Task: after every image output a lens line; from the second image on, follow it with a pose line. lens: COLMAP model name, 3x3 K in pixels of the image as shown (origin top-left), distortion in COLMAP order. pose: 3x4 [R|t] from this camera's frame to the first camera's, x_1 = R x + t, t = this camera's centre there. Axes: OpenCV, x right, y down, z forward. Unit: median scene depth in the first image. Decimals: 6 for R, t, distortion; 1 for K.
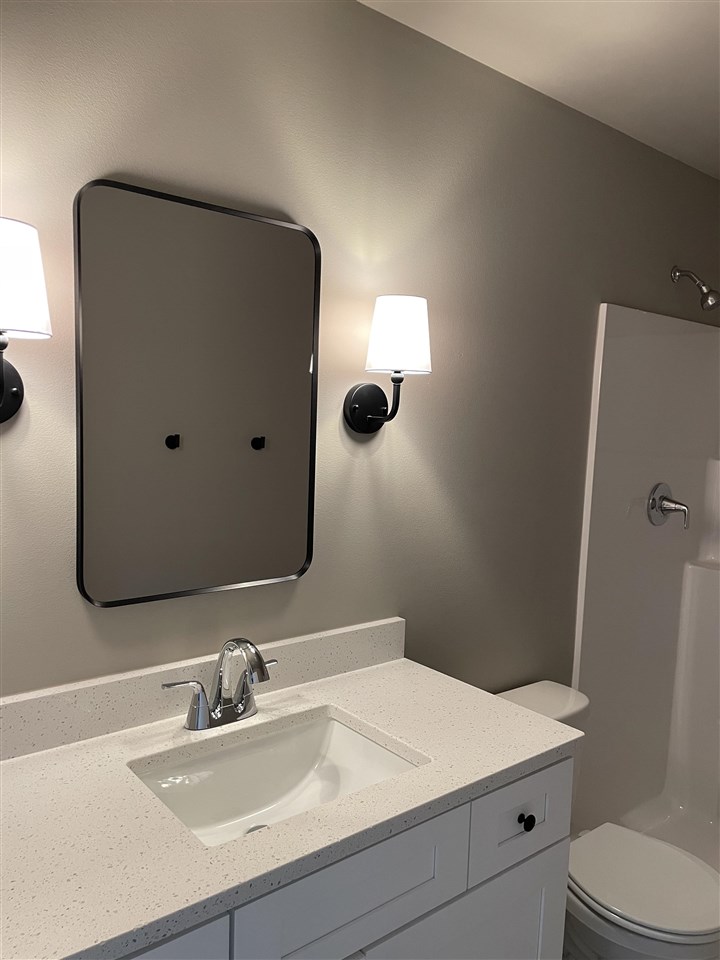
lens RADIAL K [[727.7, 0, 375.9], [0, 727.7, 493.4], [0, 0, 1]] dist [0.067078, -0.087943]
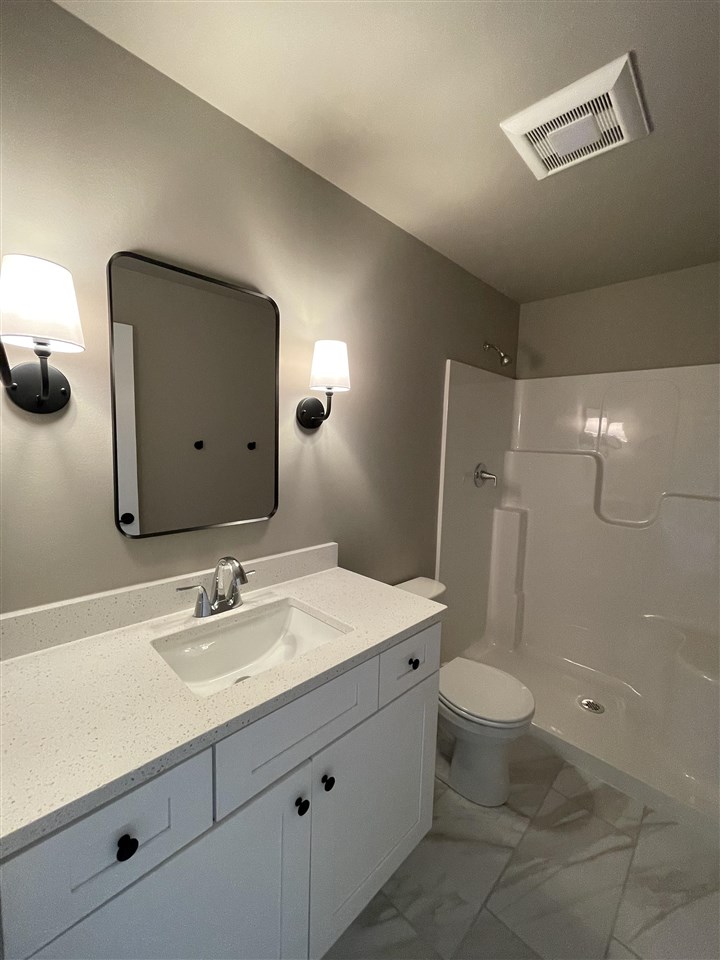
lens RADIAL K [[386.8, 0, 362.7], [0, 386.8, 482.9], [0, 0, 1]] dist [-0.008061, 0.000630]
pose [[0.995155, -0.019904, 0.096282, 0.017698], [0.020063, 0.999798, -0.000684, 0.045410], [-0.096249, 0.002612, 0.995354, 0.151856]]
